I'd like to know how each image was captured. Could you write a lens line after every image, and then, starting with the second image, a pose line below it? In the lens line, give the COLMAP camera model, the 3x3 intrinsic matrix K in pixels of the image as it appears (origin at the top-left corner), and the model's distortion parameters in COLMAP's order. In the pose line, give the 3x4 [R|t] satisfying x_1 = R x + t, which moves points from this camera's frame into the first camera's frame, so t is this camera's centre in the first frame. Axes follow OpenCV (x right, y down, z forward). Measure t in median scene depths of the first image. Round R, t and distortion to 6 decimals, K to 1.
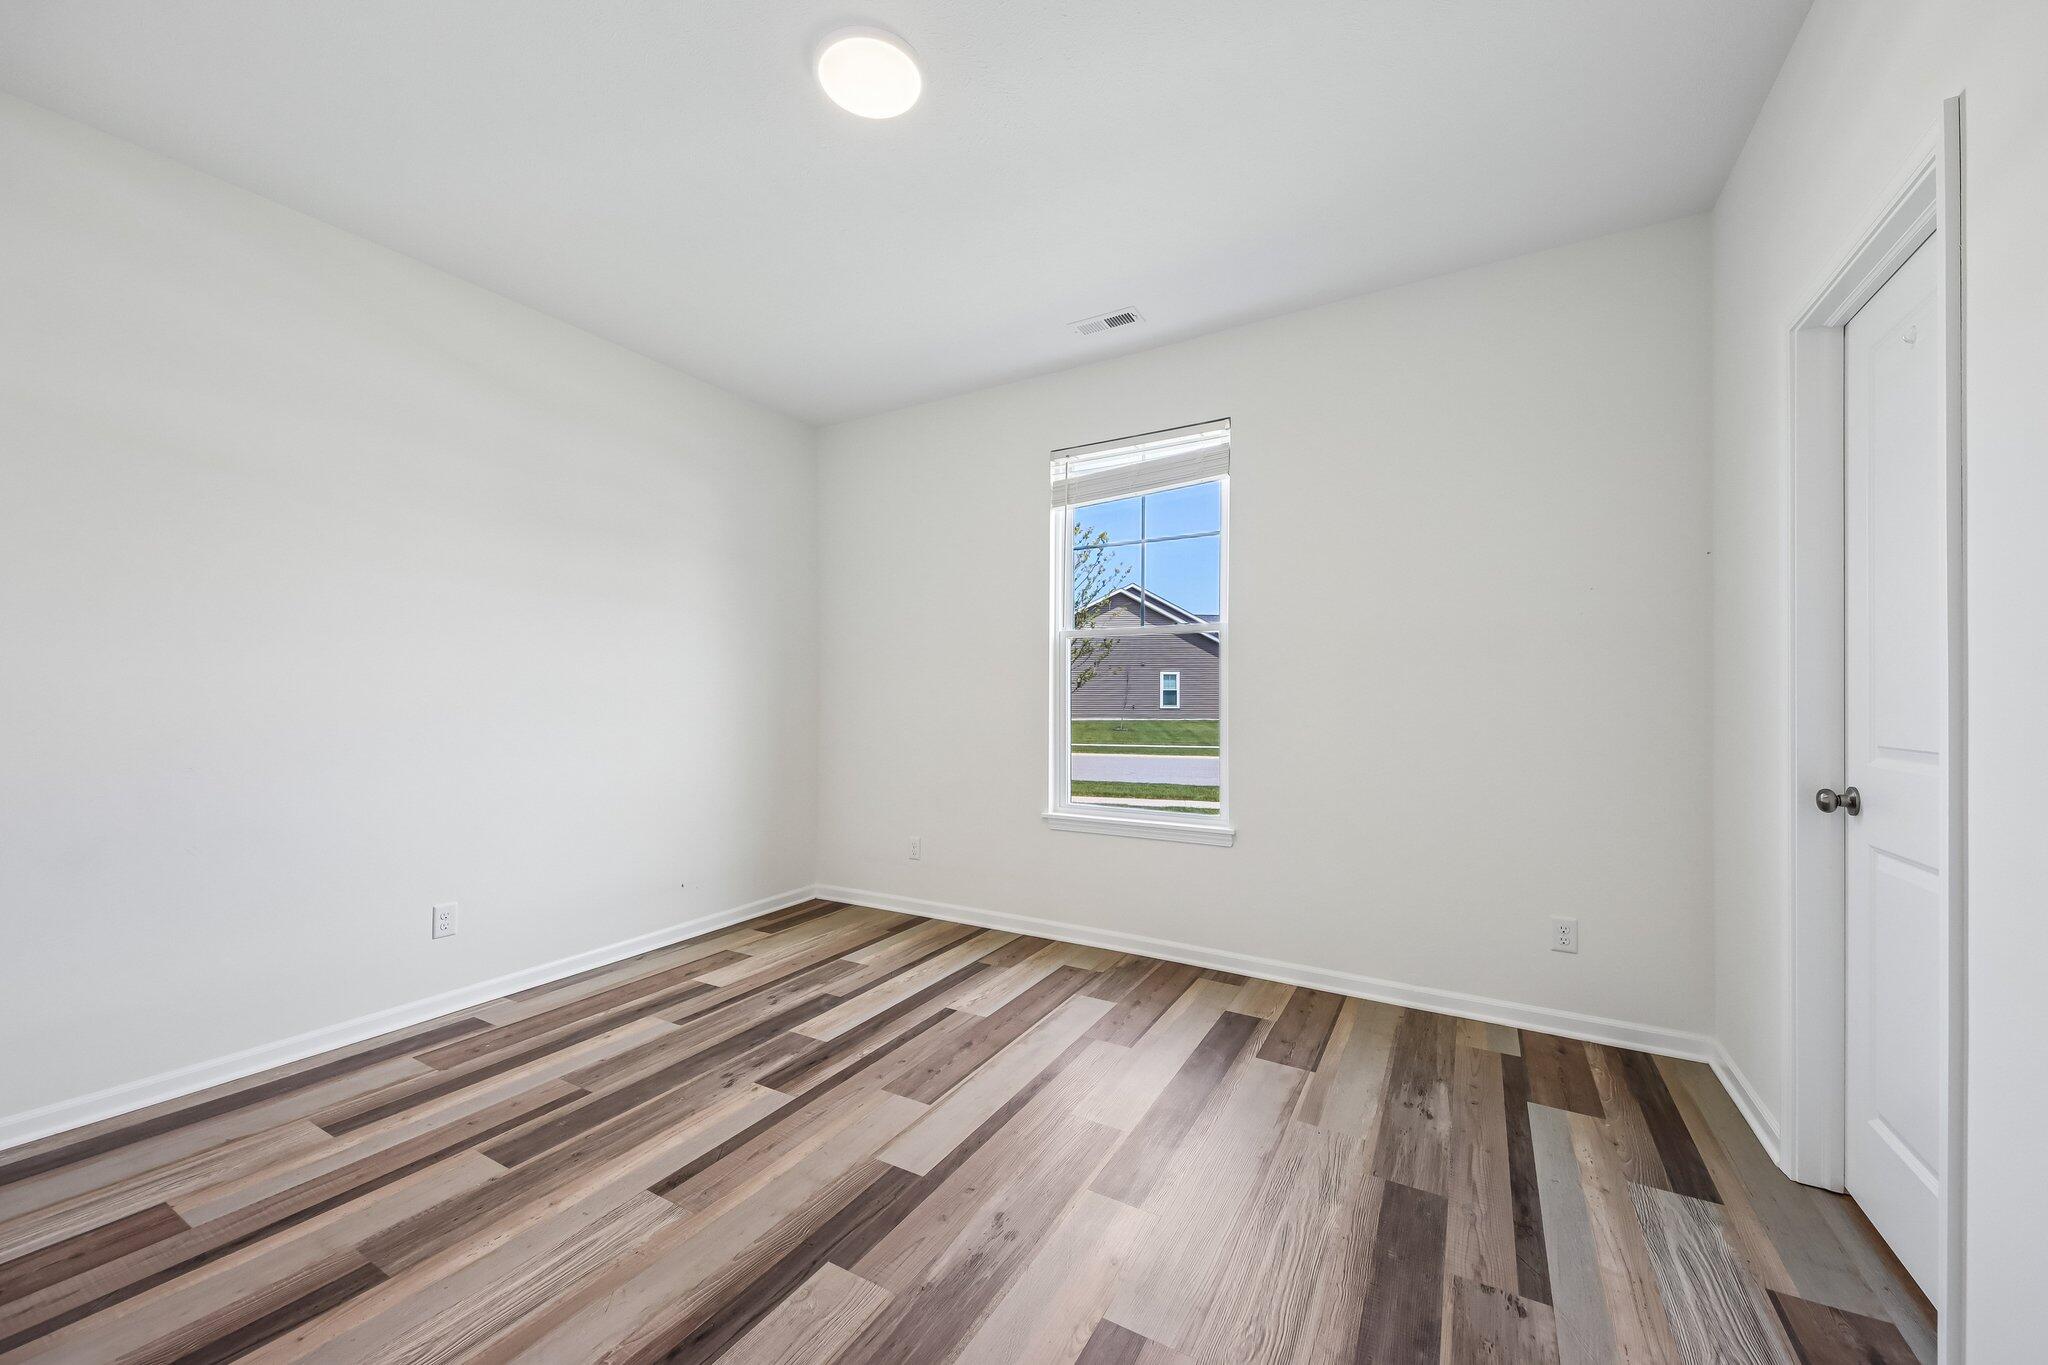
lens RADIAL K [[772.4, 0, 1024.0], [0, 772.4, 682.5], [0, 0, 1]] dist [0.041066, -0.018535]
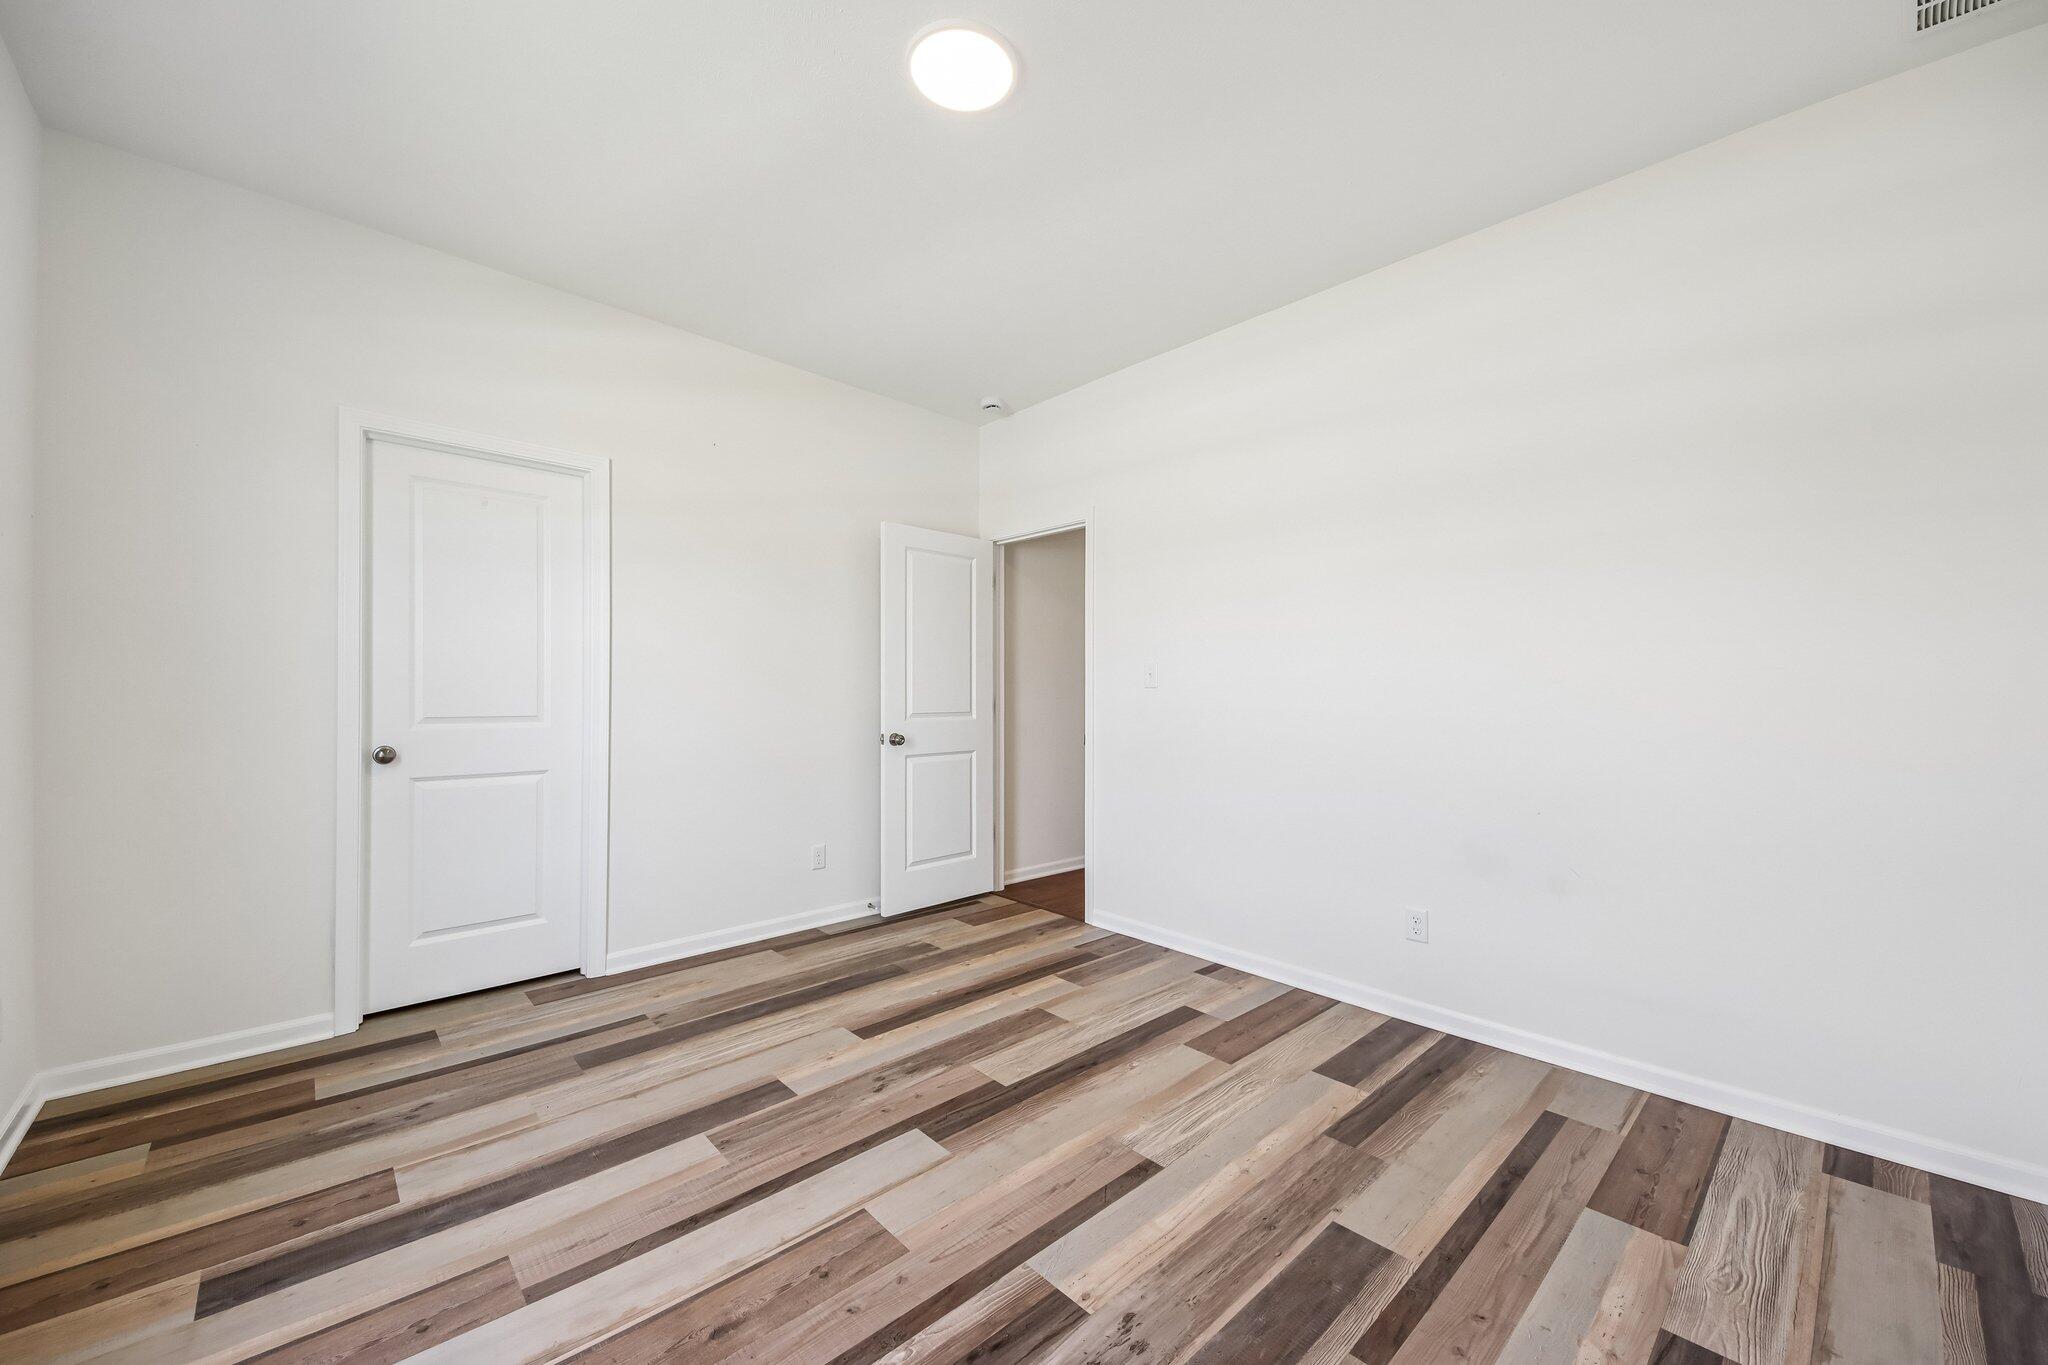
lens RADIAL K [[772.4, 0, 1024.0], [0, 772.4, 682.5], [0, 0, 1]] dist [0.041066, -0.018535]
pose [[-0.955795, 0.001471, 0.294030, -0.475226], [-0.008096, 0.999477, -0.031319, 0.031683], [-0.293923, -0.032315, -0.955283, 1.612486]]
